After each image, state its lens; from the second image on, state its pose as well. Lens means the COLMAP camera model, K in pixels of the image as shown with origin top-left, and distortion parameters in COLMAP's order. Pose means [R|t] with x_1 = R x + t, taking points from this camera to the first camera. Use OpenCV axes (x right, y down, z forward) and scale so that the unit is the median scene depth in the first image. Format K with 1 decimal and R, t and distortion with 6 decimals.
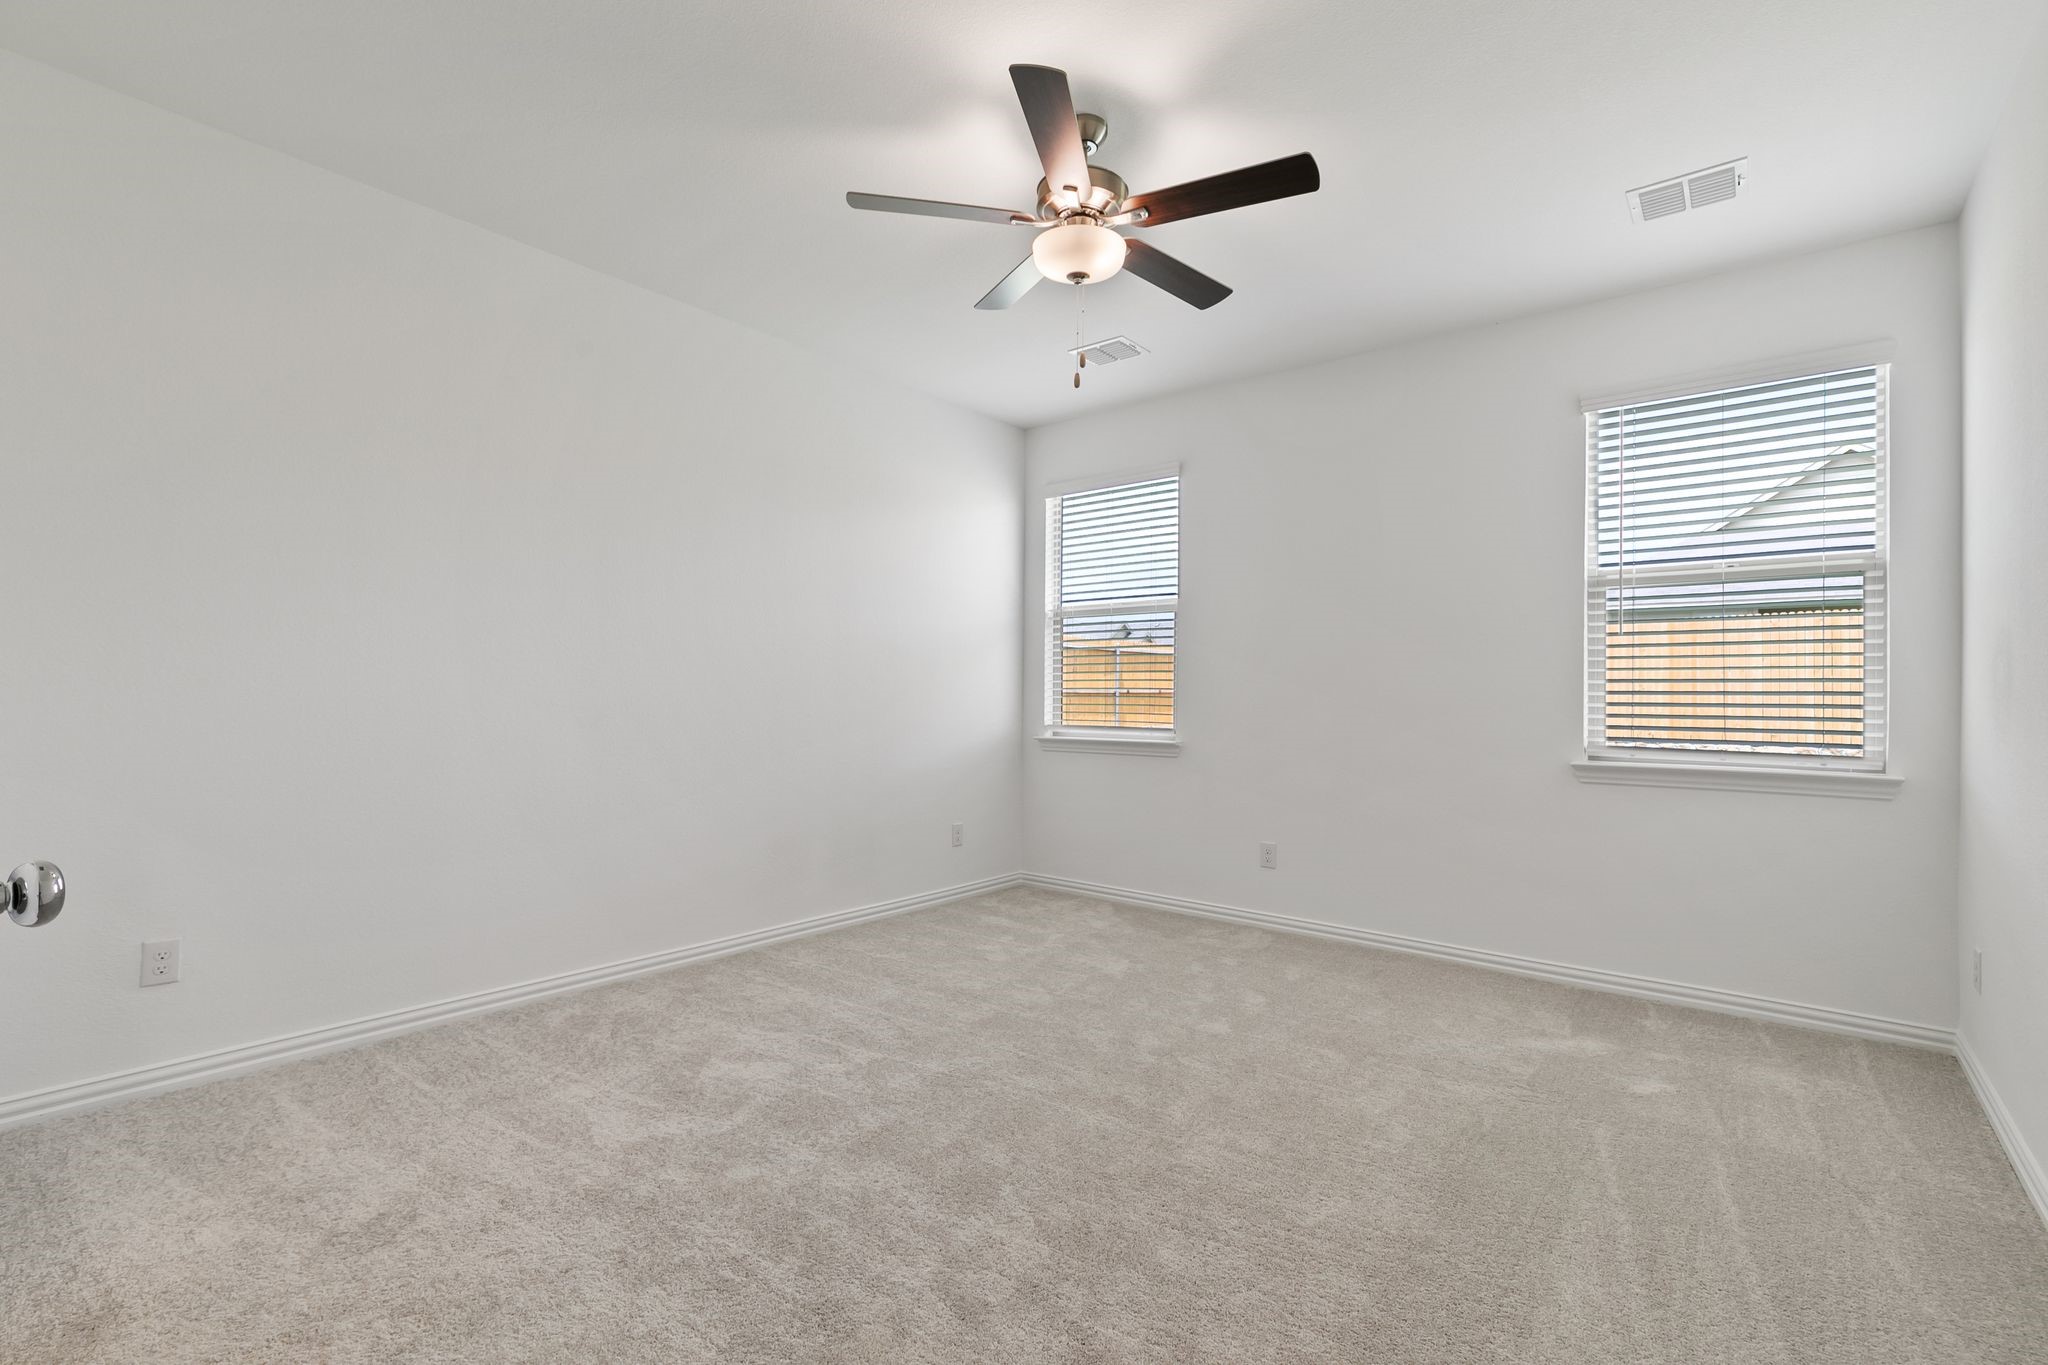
lens RADIAL K [[908.5, 0, 1024.0], [0, 908.5, 682.5], [0, 0, 1]] dist [0.003068, -0.000556]
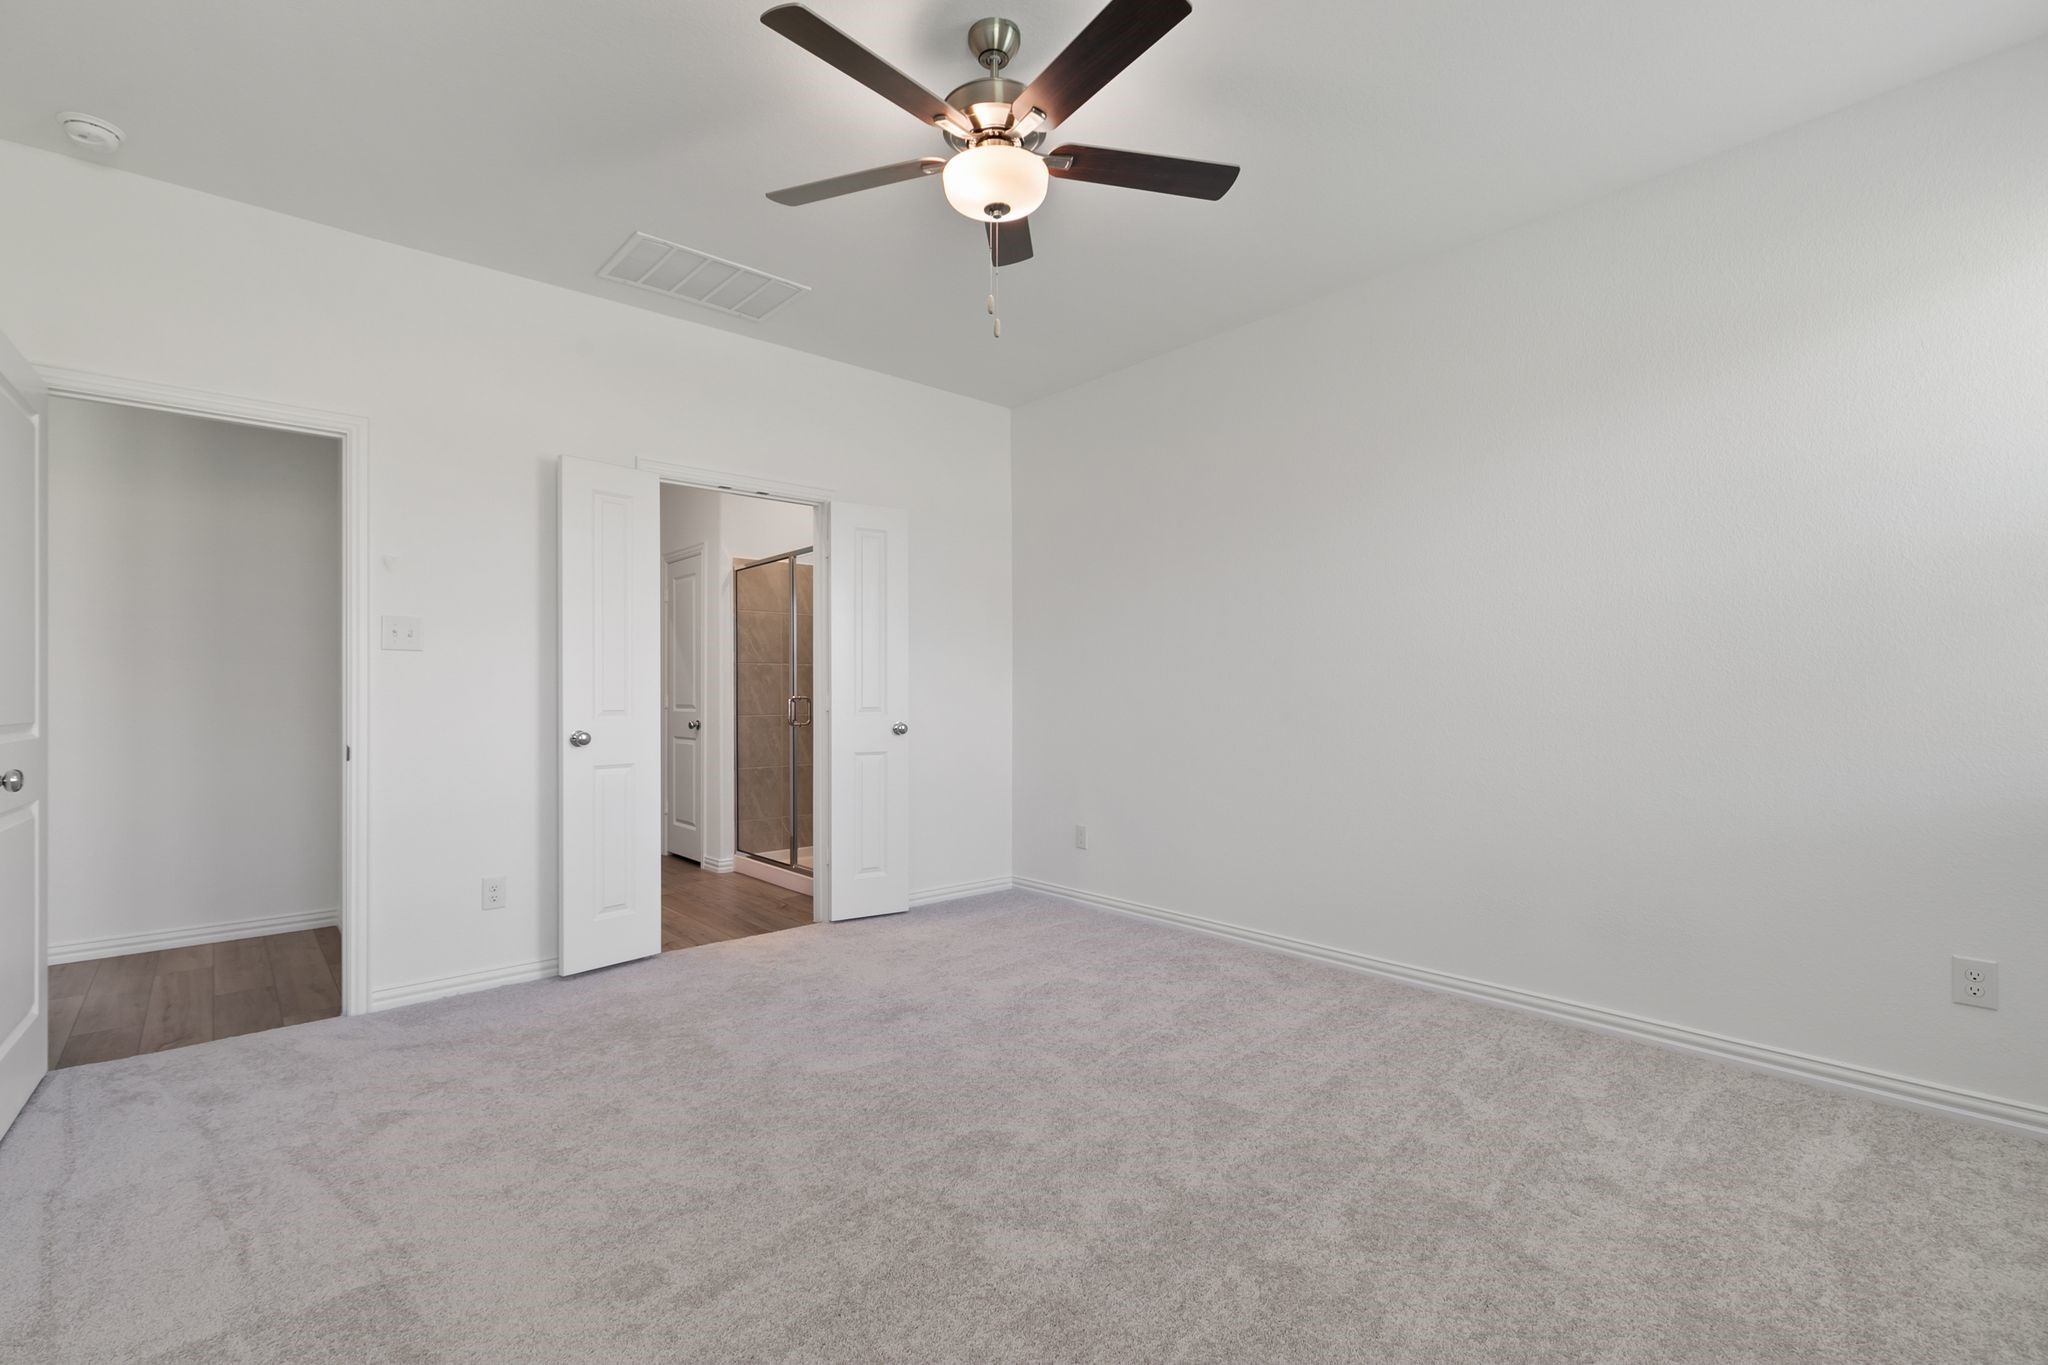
lens RADIAL K [[908.5, 0, 1024.0], [0, 908.5, 682.5], [0, 0, 1]] dist [0.003068, -0.000556]
pose [[-0.152168, -0.023446, -0.988076, 0.749460], [0.012964, 0.999585, -0.025716, 0.027612], [0.988270, -0.016722, -0.151801, 0.936685]]
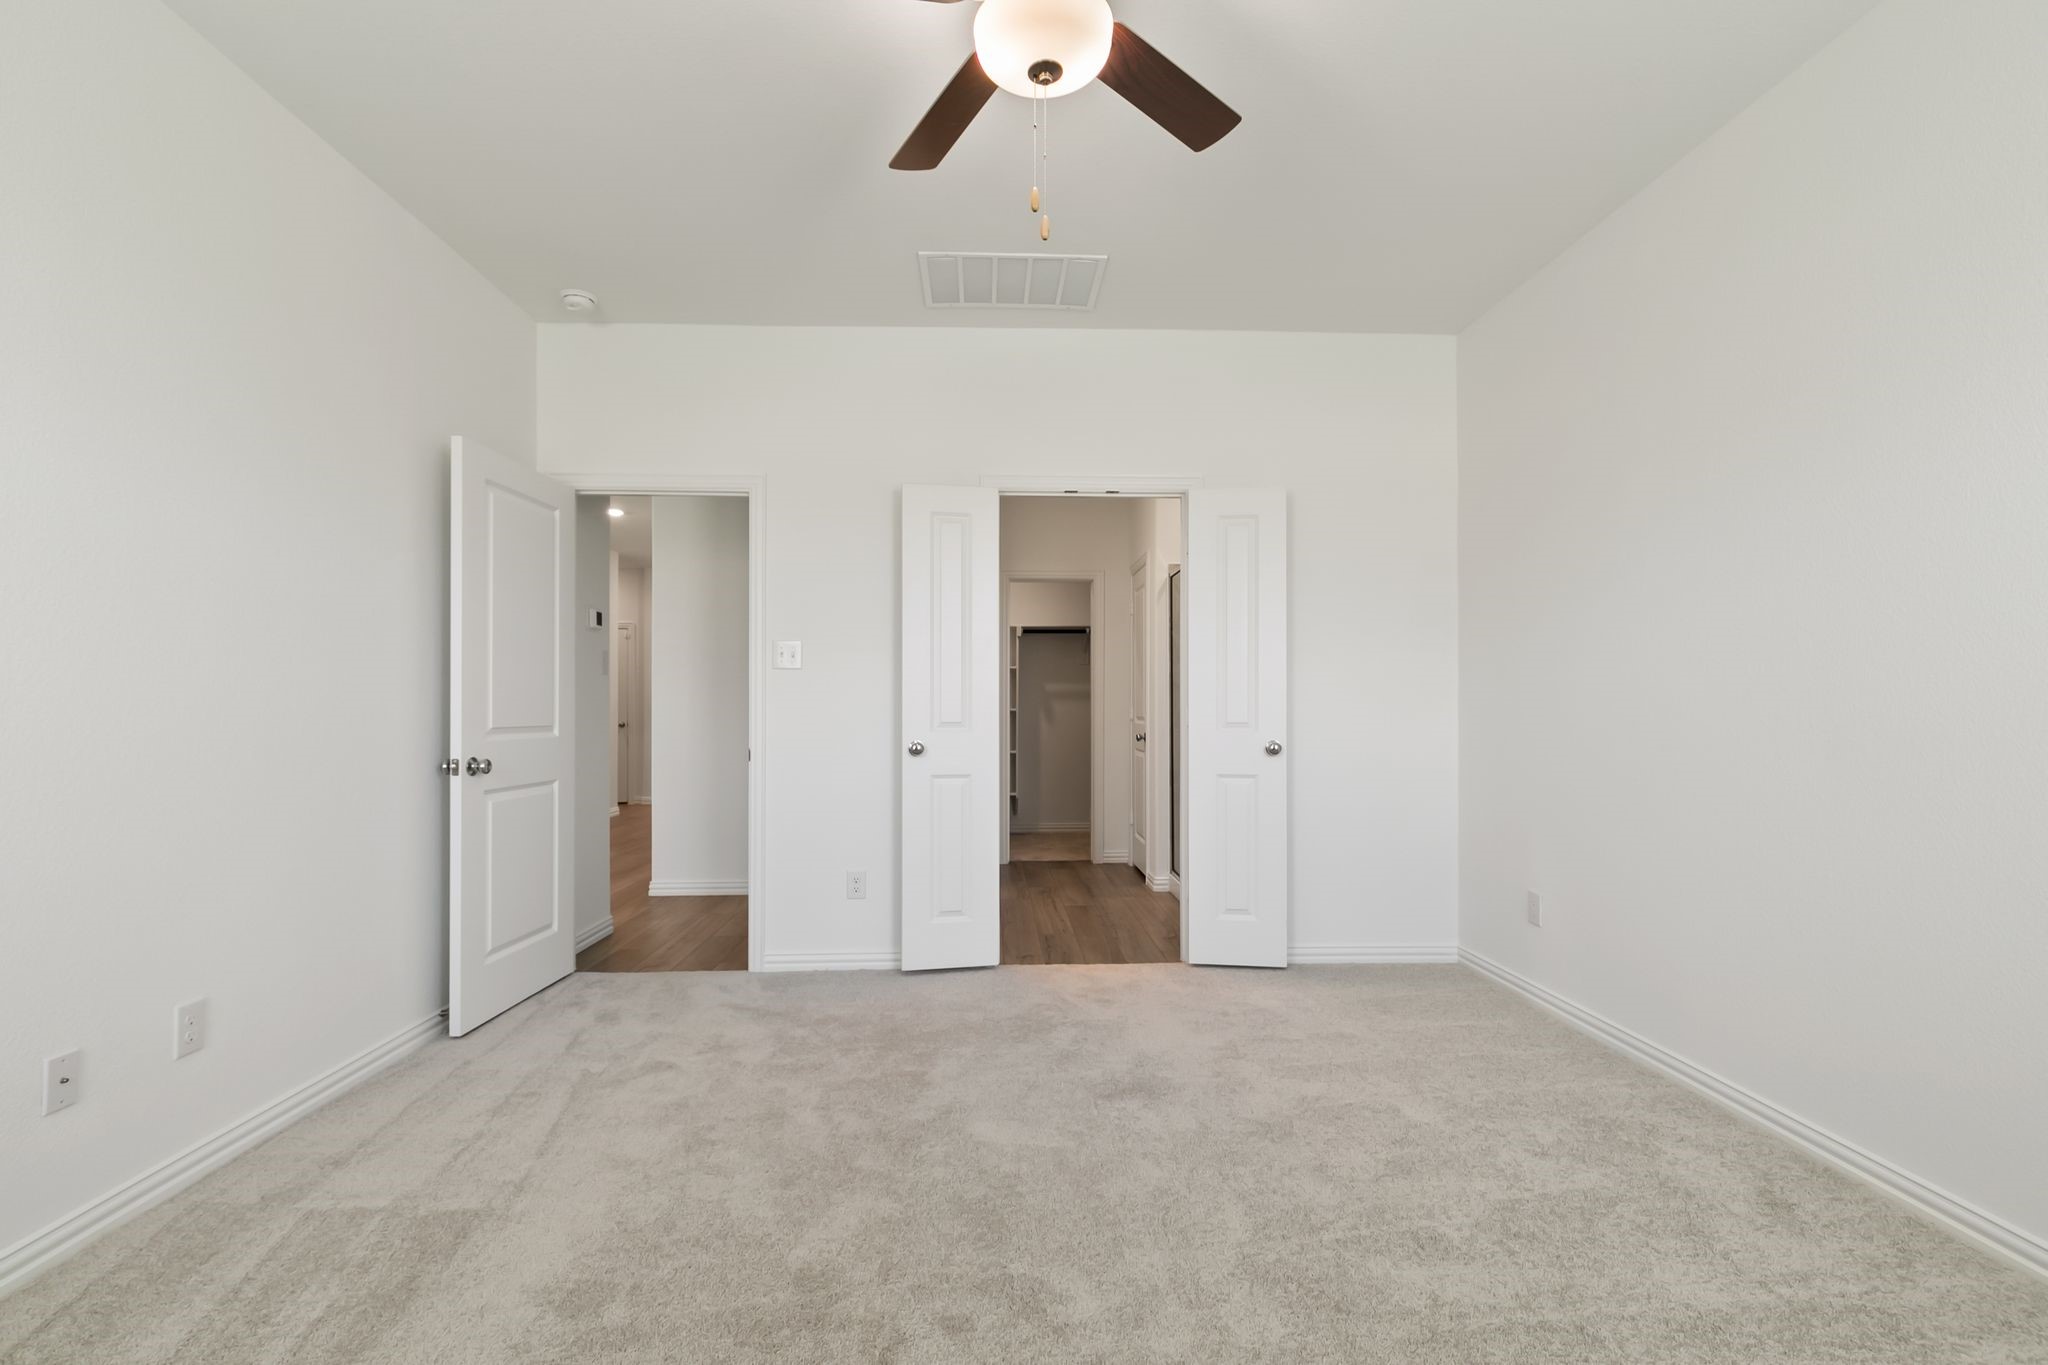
lens RADIAL K [[916.8, 0, 1029.7], [0, 916.8, 693.5], [0, 0, 1]] dist [0.002965, -0.000629]
pose [[-0.741110, -0.019900, -0.671088, 0.420454], [-0.000174, 0.999566, -0.029448, 0.024033], [0.671383, -0.021707, -0.740792, 1.206697]]
